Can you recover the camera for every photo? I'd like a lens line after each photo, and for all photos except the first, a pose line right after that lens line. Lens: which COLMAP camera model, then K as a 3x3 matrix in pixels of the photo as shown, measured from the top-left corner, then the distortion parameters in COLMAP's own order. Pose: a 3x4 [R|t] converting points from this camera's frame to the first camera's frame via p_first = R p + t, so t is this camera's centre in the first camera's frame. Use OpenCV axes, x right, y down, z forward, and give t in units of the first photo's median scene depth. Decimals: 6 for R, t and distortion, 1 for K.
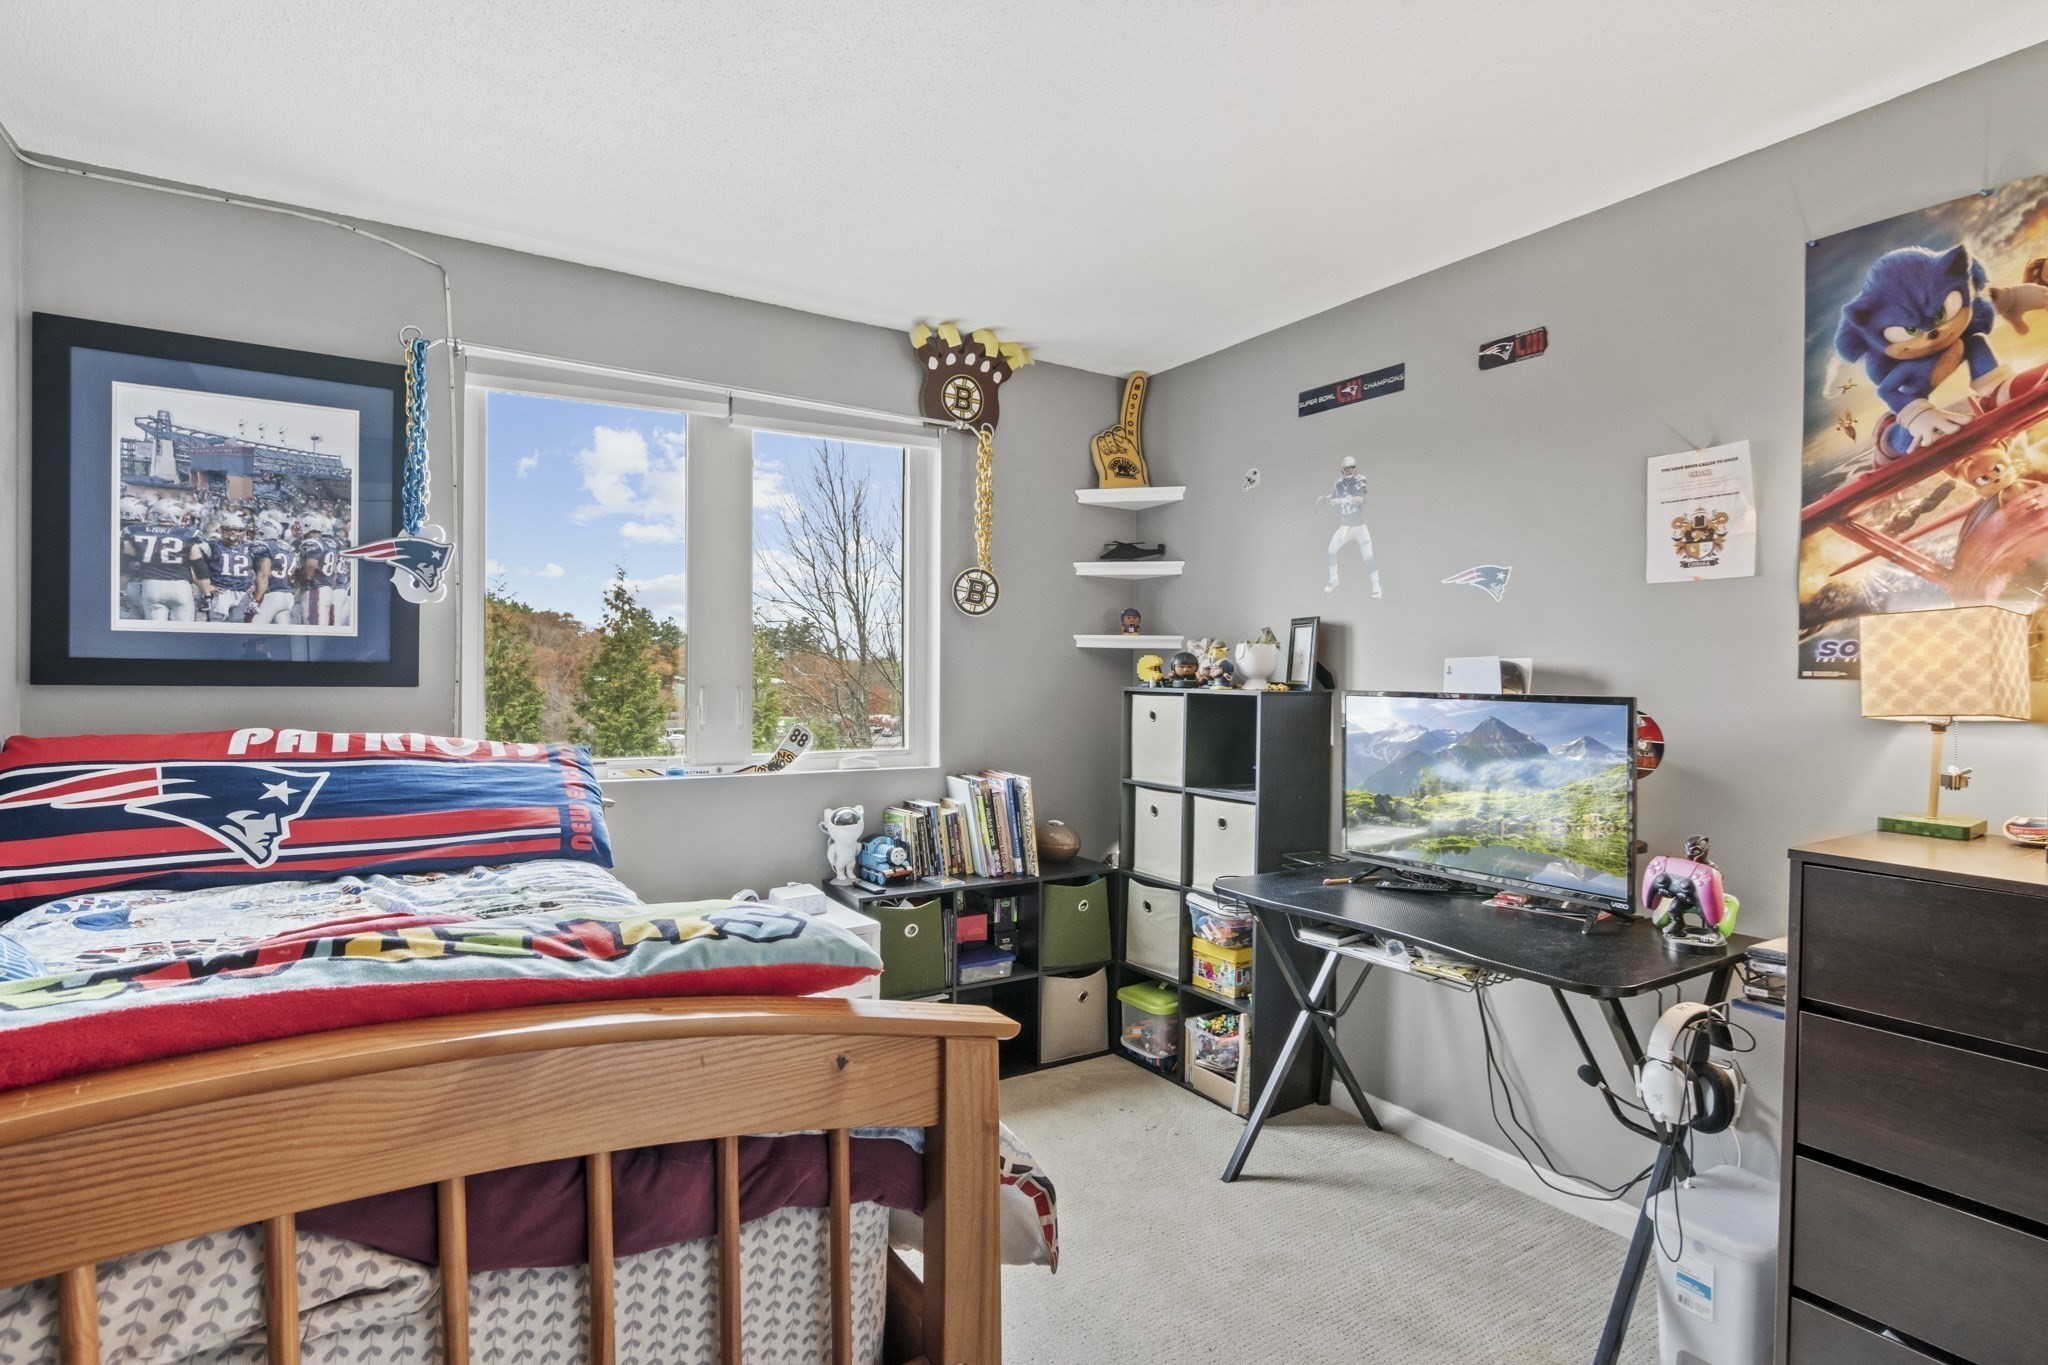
lens RADIAL K [[1033.0, 0, 1025.8], [0, 1033.0, 689.0], [0, 0, 1]] dist [-0.004510, -0.000828]
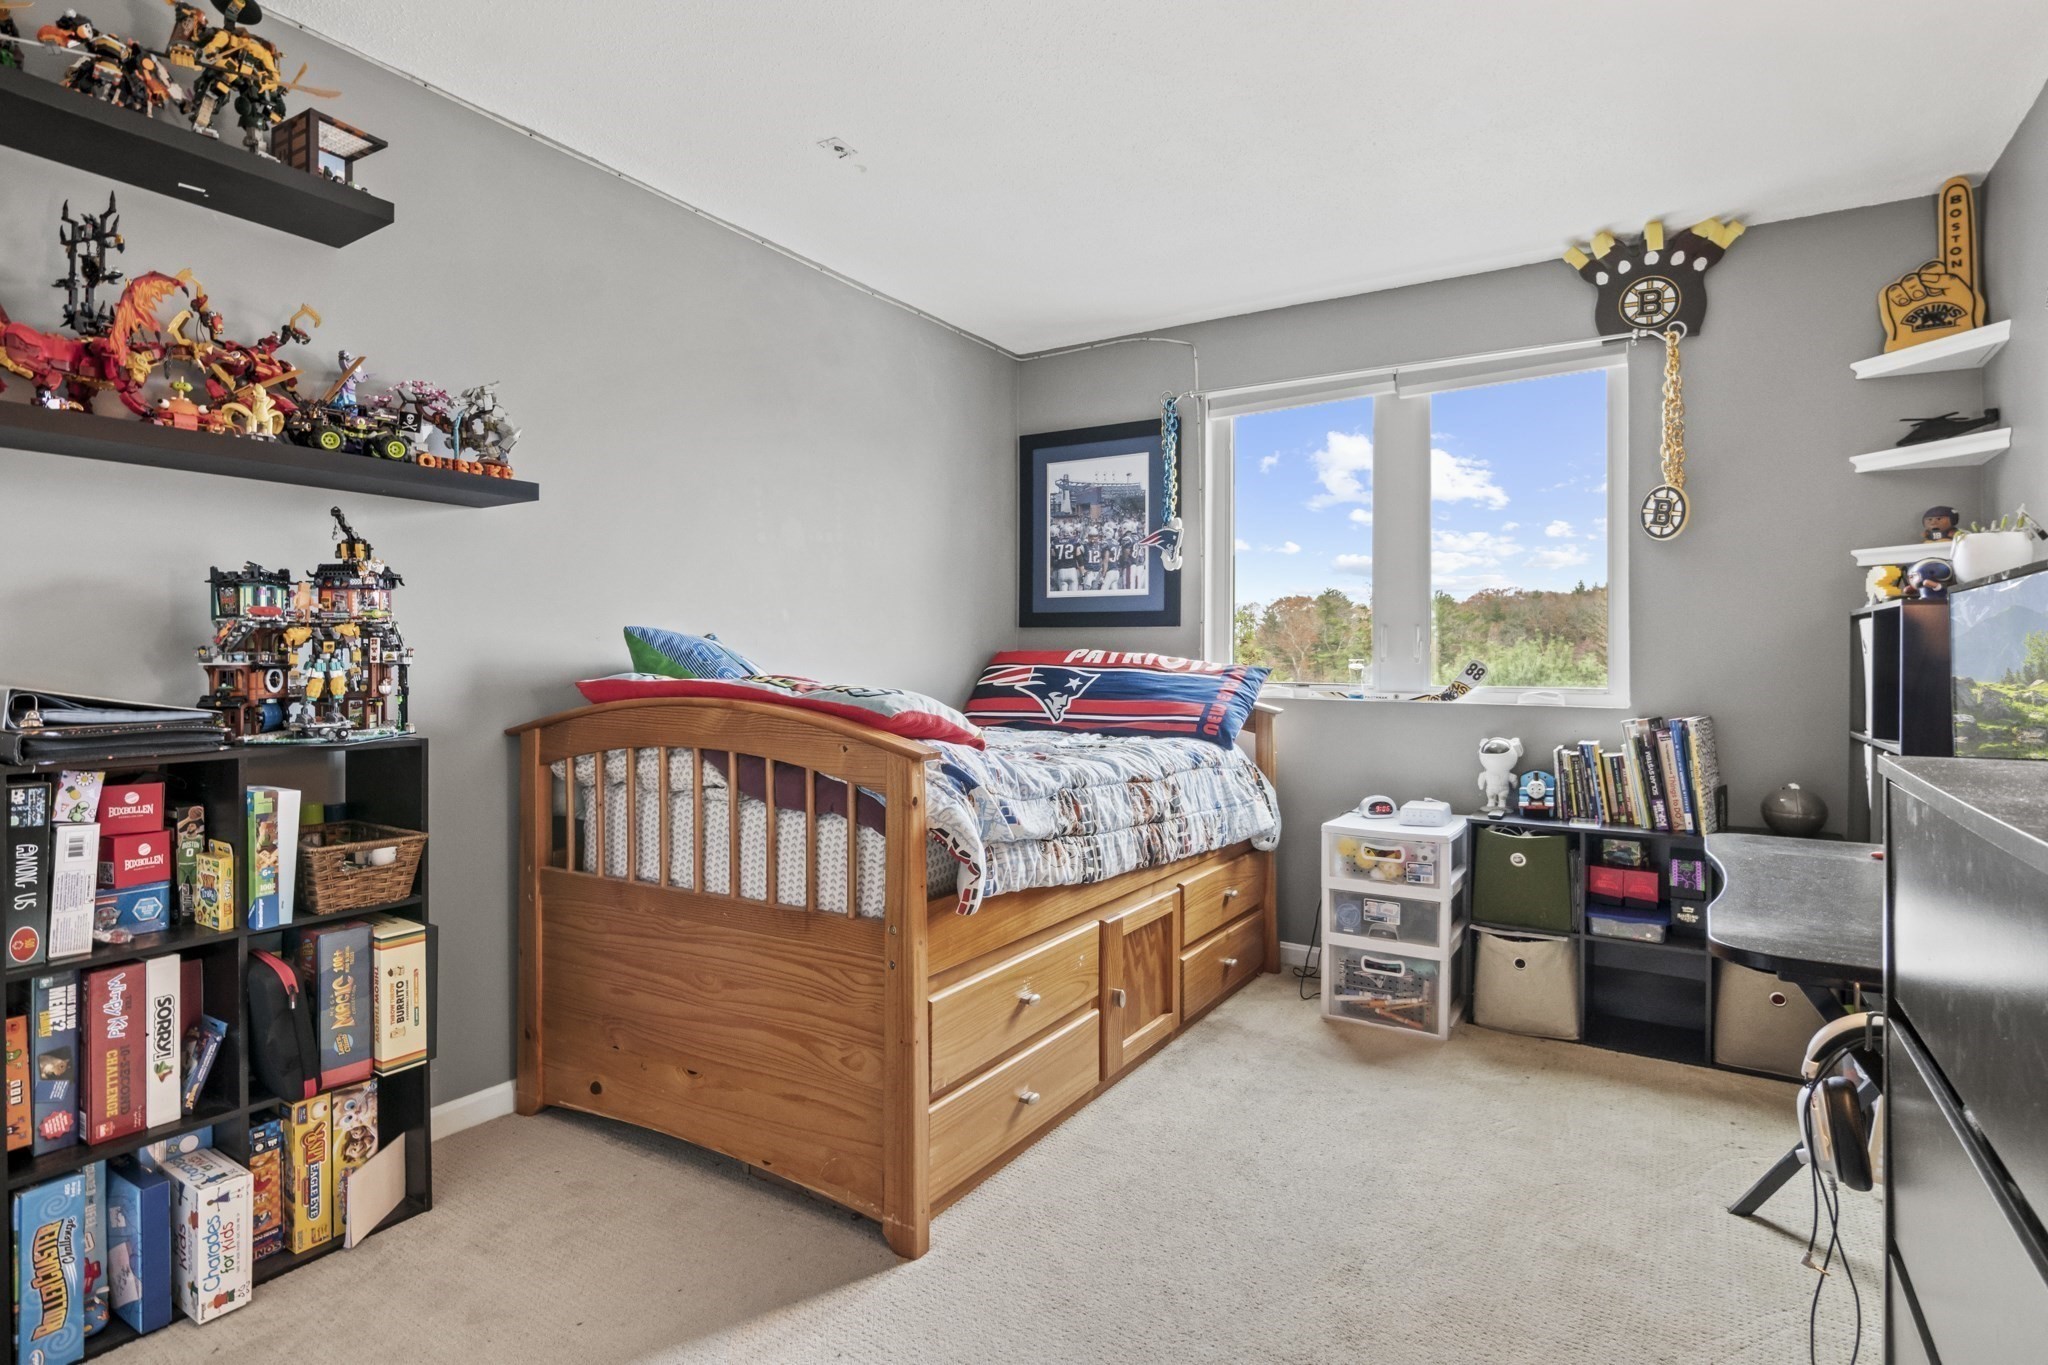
lens RADIAL K [[1037.4, 0, 1015.4], [0, 1037.4, 660.6], [0, 0, 1]] dist [-0.012831, -0.001256]
pose [[0.407429, -0.006626, -0.913213, 0.728034], [-0.018549, 0.999707, -0.015530, 0.079150], [0.913049, 0.023267, 0.407187, 0.172451]]
